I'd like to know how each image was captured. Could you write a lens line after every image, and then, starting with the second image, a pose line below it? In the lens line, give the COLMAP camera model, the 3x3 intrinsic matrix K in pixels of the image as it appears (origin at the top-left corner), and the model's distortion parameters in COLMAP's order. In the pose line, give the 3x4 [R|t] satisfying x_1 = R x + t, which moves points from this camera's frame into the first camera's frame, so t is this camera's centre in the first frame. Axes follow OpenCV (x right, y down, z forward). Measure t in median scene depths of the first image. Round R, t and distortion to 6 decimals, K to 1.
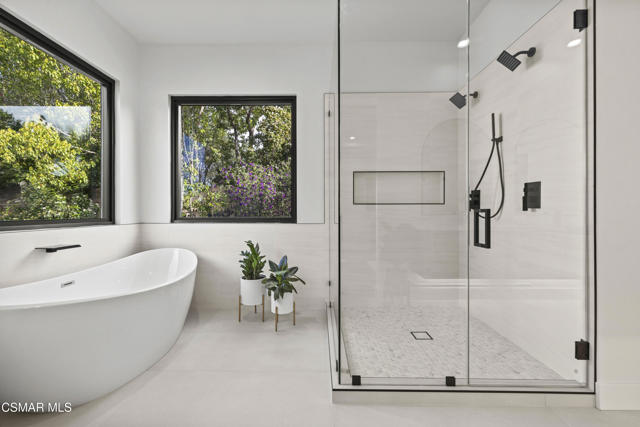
lens RADIAL K [[271.0, 0, 319.7], [0, 271.0, 211.3], [0, 0, 1]] dist [0.000488, -0.000202]
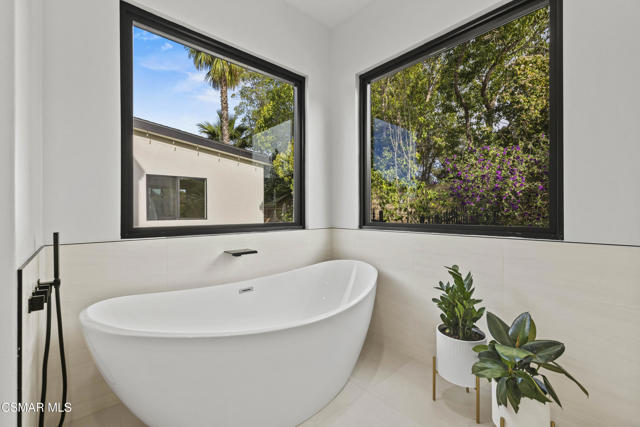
lens RADIAL K [[271.0, 0, 318.2], [0, 271.0, 213.3], [0, 0, 1]] dist [0.000488, -0.000202]
pose [[0.664076, 0.000197, -0.747665, -0.014669], [0.005315, 0.999973, 0.004984, -0.009758], [0.747646, -0.007284, 0.664057, 0.363680]]
